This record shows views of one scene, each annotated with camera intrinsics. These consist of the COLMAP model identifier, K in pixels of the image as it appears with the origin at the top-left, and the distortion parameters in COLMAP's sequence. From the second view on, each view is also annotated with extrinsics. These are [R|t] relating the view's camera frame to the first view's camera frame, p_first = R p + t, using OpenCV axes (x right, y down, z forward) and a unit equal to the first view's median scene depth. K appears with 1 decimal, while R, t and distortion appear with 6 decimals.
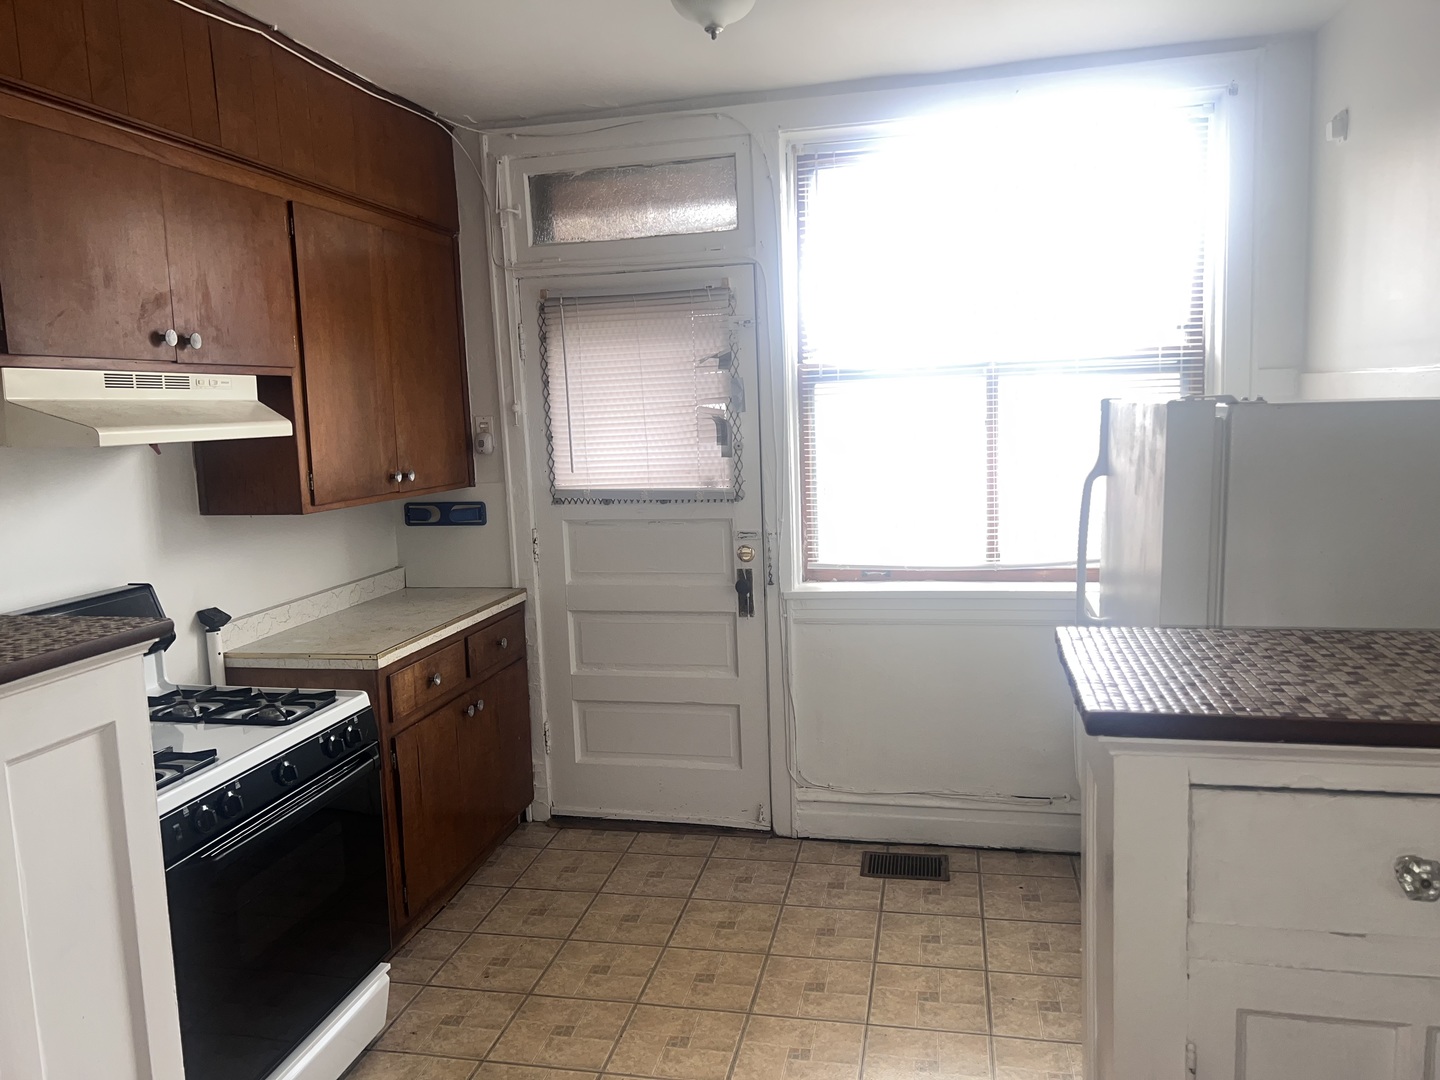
lens RADIAL K [[1075.0, 0, 718.4], [0, 1075.0, 537.9], [0, 0, 1]] dist [0.047672, -0.052175]
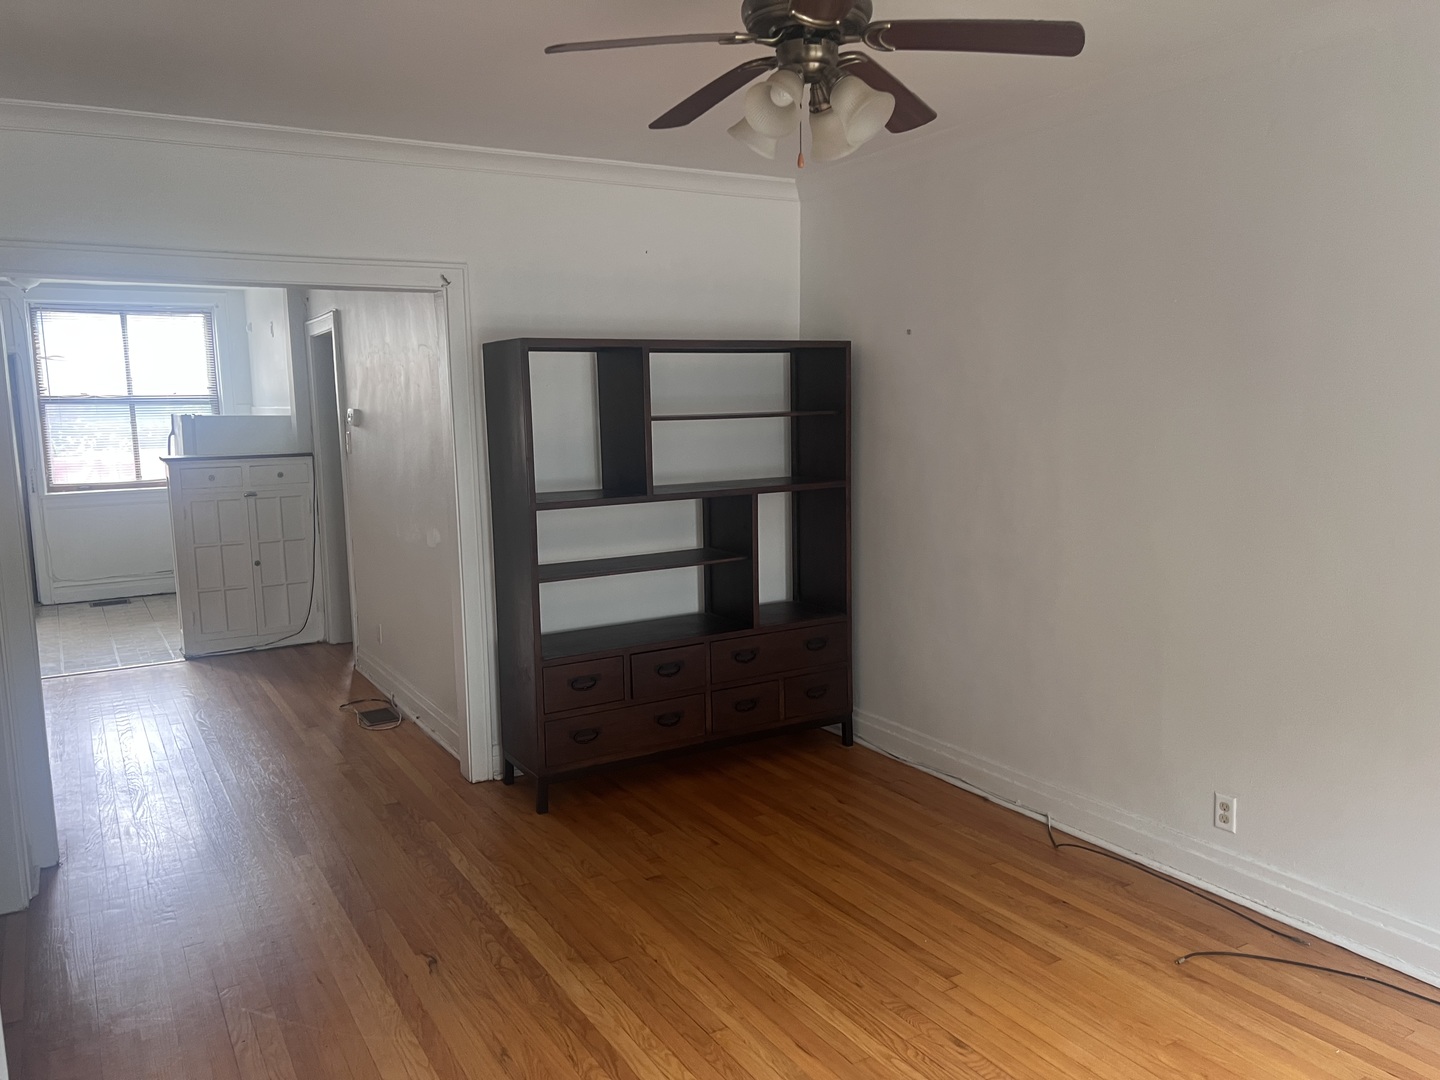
lens RADIAL K [[1075.0, 0, 716.5], [0, 1075.0, 552.0], [0, 0, 1]] dist [0.047672, -0.052175]
pose [[0.725554, -0.071660, 0.684424, -0.516062], [0.072737, 0.996978, 0.027278, 0.224825], [-0.684310, 0.029991, 0.728574, -1.770411]]
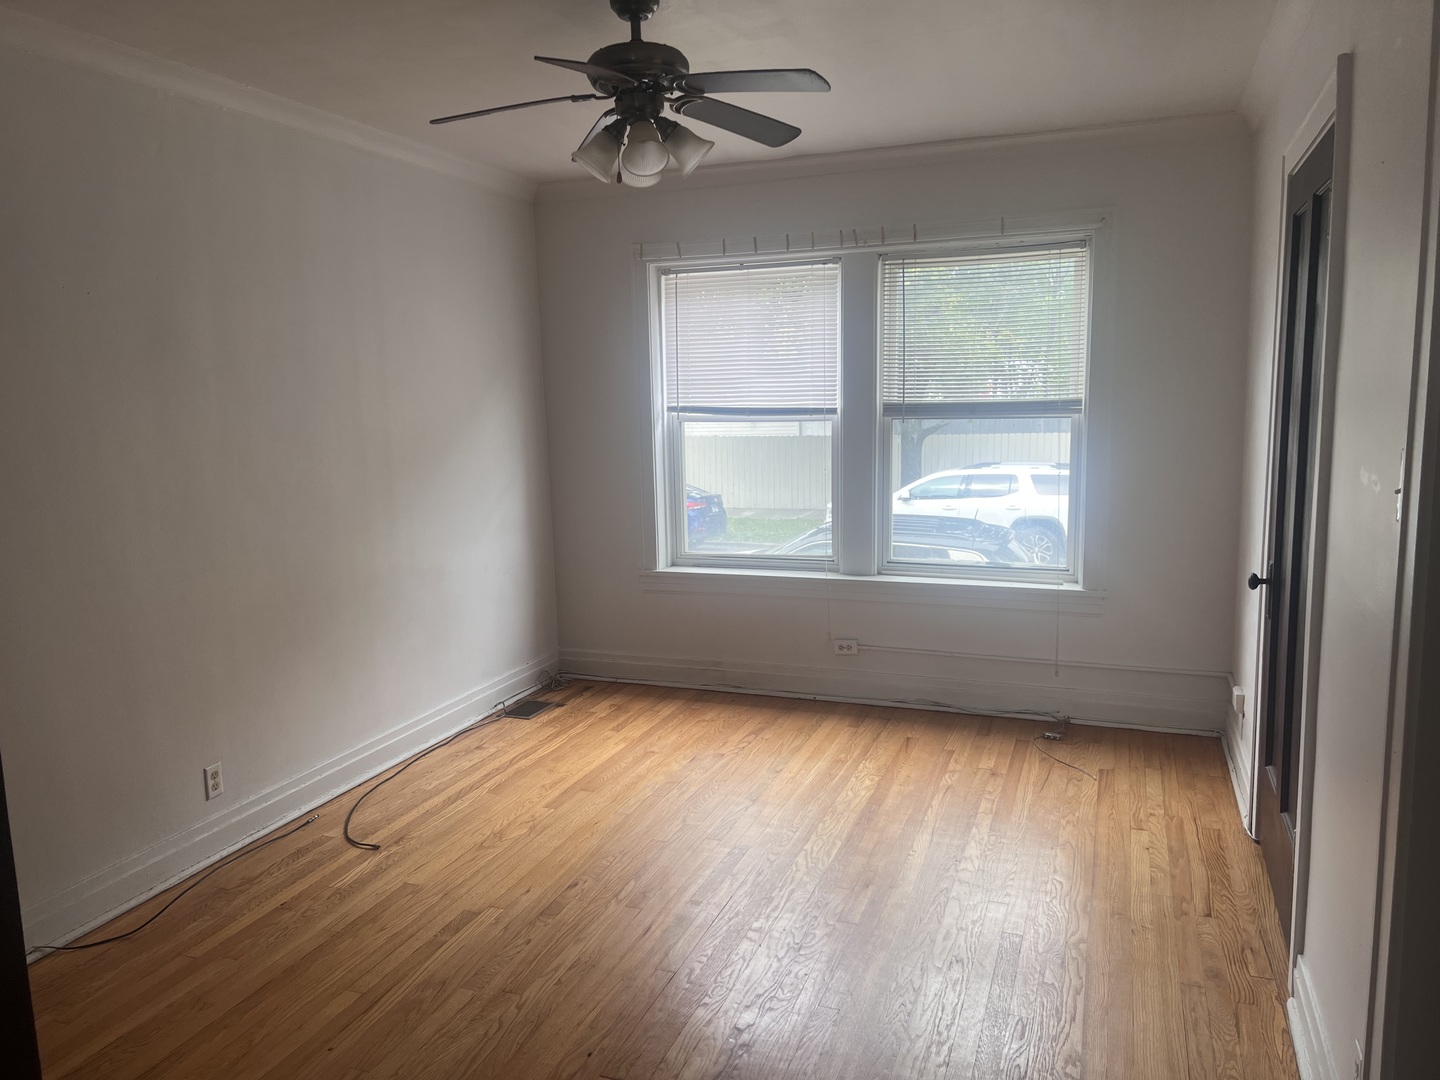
lens RADIAL K [[1075.0, 0, 698.9], [0, 1075.0, 544.4], [0, 0, 1]] dist [0.047672, -0.052175]
pose [[-0.986247, 0.043890, 0.159347, -0.179125], [0.084369, 0.962717, 0.257018, 0.068347], [-0.142125, 0.266927, -0.953179, -0.505546]]
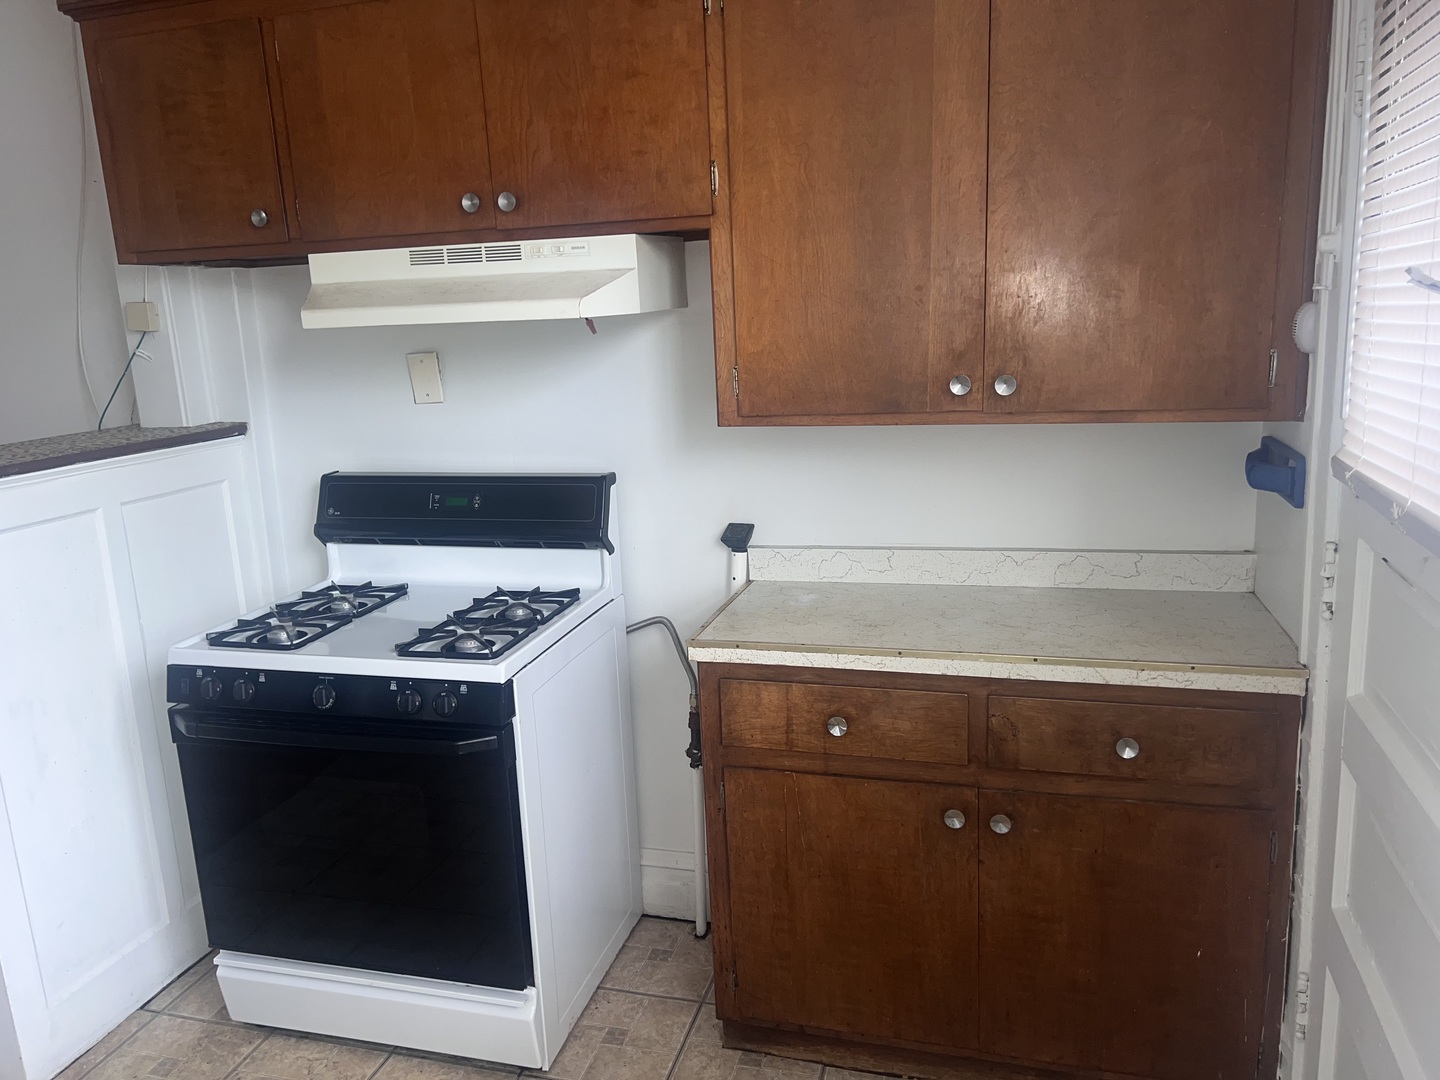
lens RADIAL K [[1075.0, 0, 725.1], [0, 1075.0, 546.0], [0, 0, 1]] dist [0.047672, -0.052175]
pose [[-0.062822, 0.248091, -0.966697, 0.279780], [-0.078739, 0.964359, 0.252608, -0.105909], [0.994914, 0.091986, -0.041049, 0.873458]]
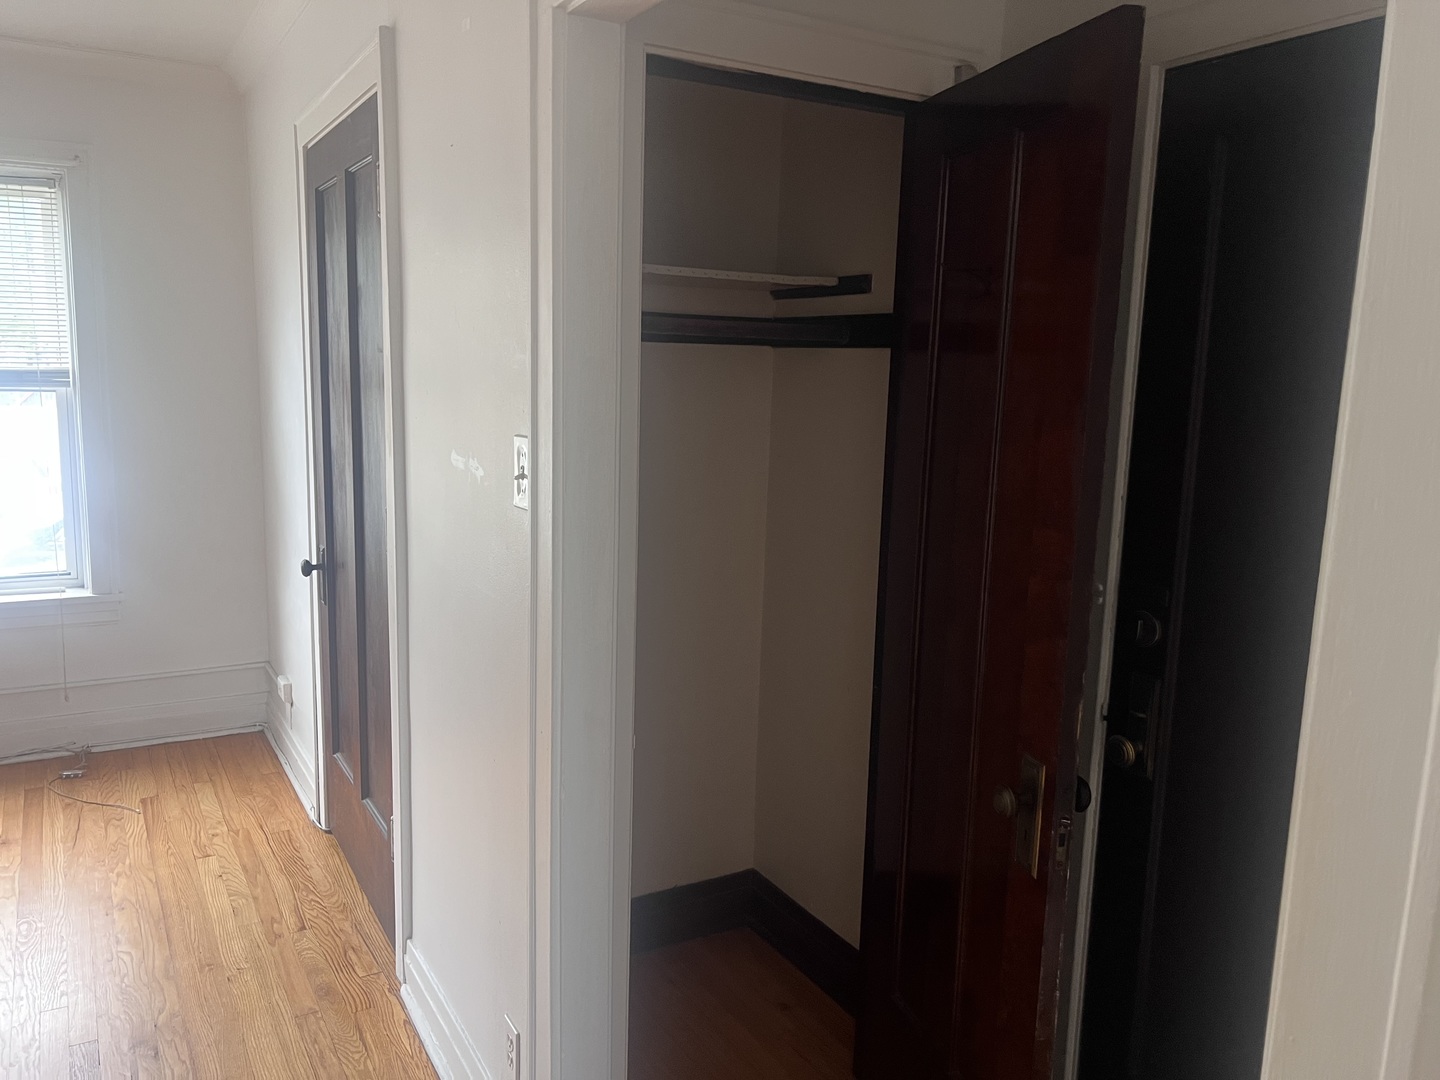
lens RADIAL K [[1075.0, 0, 716.6], [0, 1075.0, 538.1], [0, 0, 1]] dist [0.047672, -0.052175]
pose [[-0.724047, 0.129950, -0.677399, -0.140867], [-0.082672, 0.958662, 0.272272, 0.083383], [0.684778, 0.253139, -0.683373, -0.617661]]
